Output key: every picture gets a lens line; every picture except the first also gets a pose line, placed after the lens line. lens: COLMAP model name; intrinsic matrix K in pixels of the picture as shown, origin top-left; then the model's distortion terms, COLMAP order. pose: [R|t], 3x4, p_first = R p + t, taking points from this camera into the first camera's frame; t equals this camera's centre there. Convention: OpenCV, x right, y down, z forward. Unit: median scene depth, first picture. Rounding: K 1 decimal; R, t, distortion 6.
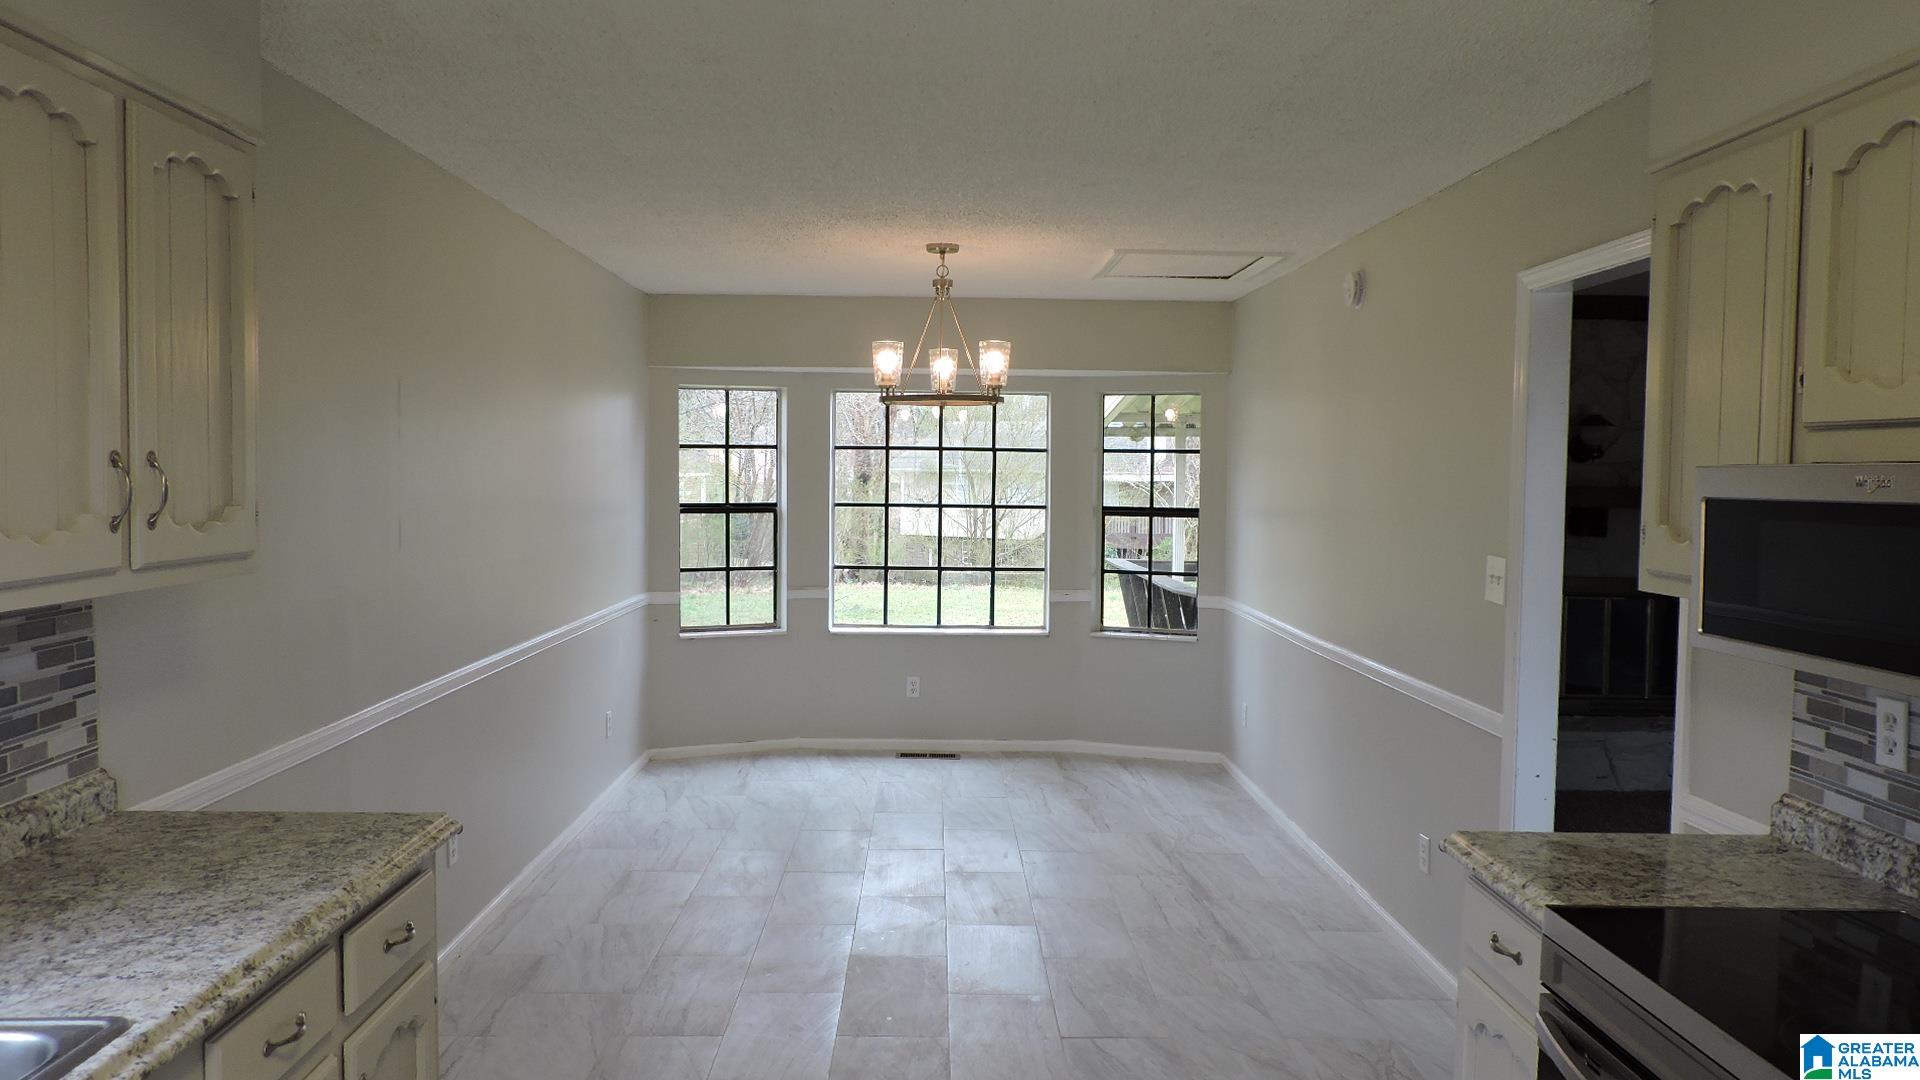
lens RADIAL K [[1367.7, 0, 957.8], [0, 1367.7, 548.8], [0, 0, 1]] dist [-0.011565, -0.001617]
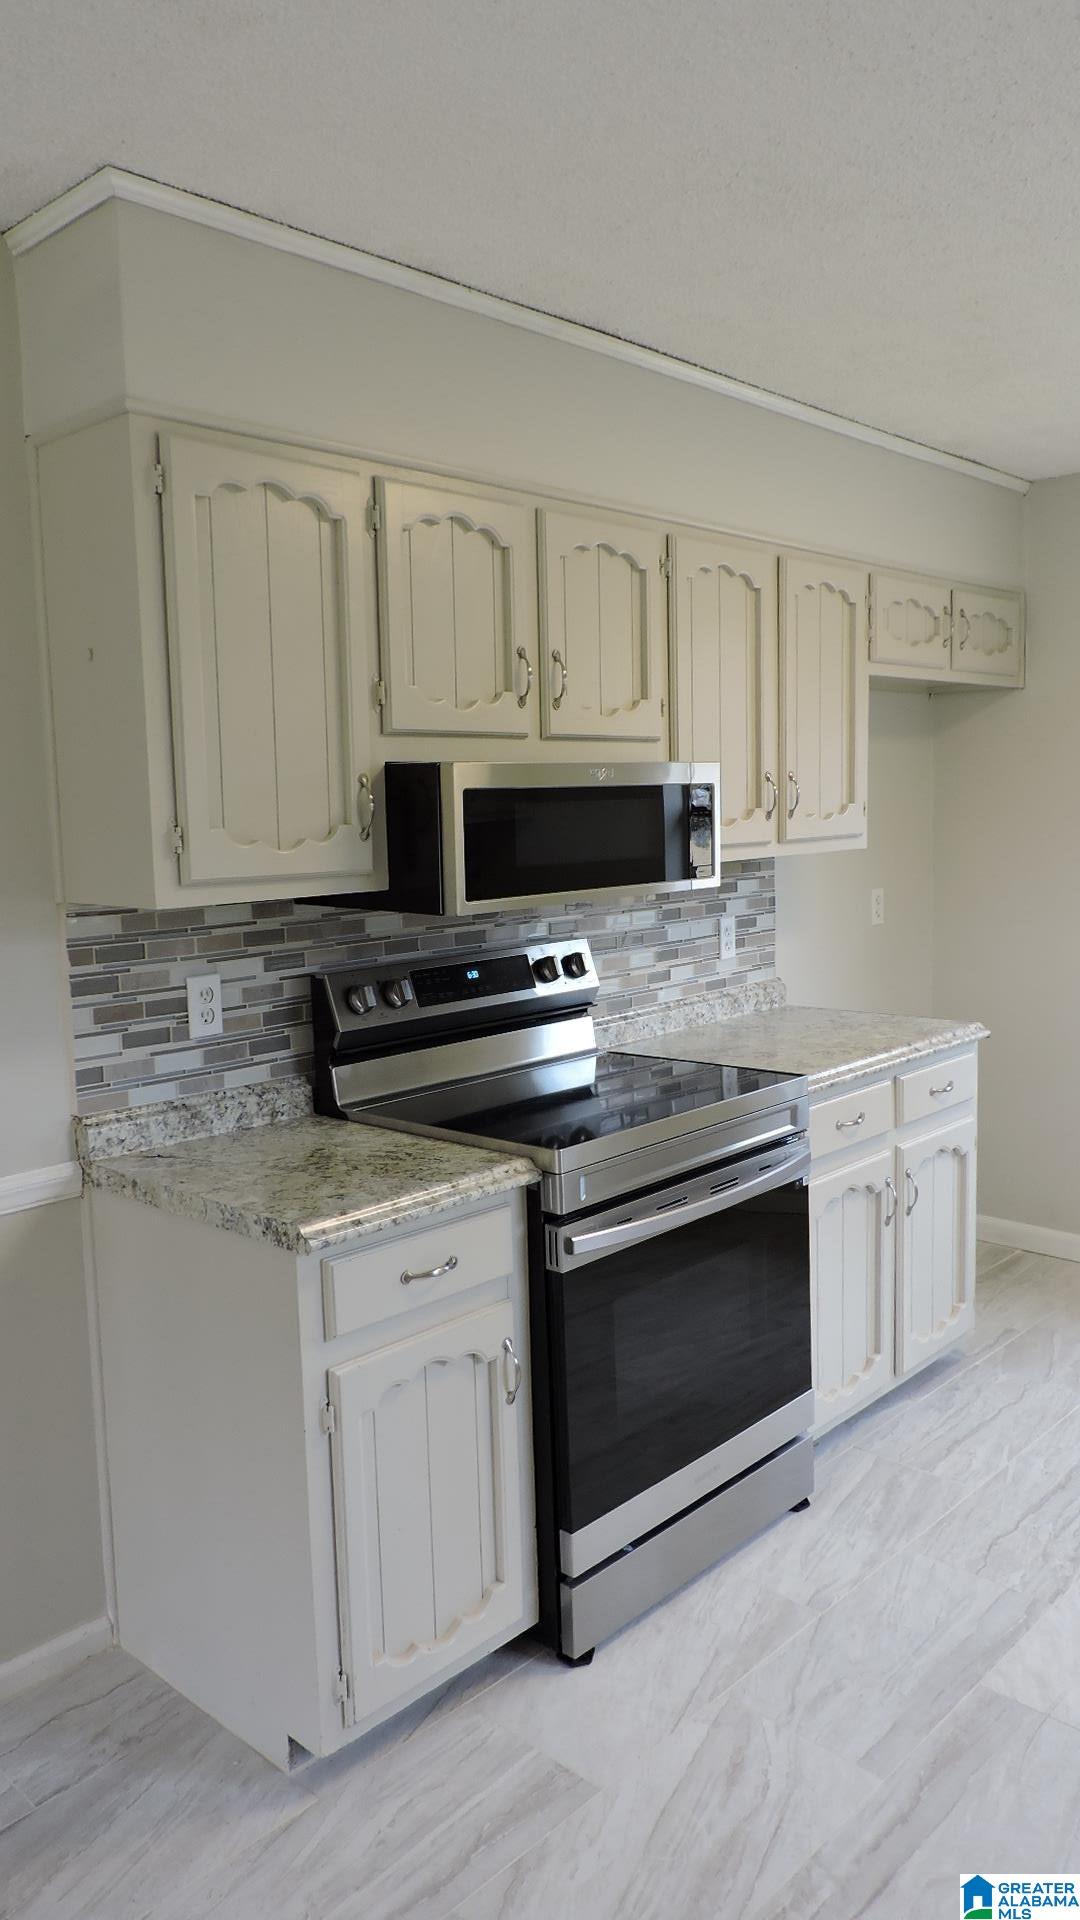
lens RADIAL K [[1367.7, 0, 540.0], [0, 1367.7, 960.0], [0, 0, 1]] dist [-0.011565, -0.001617]
pose [[-0.715262, -0.076190, 0.694691, -0.293362], [0.054030, 0.985036, 0.163664, -0.071231], [-0.696765, 0.154597, -0.700442, 1.542524]]
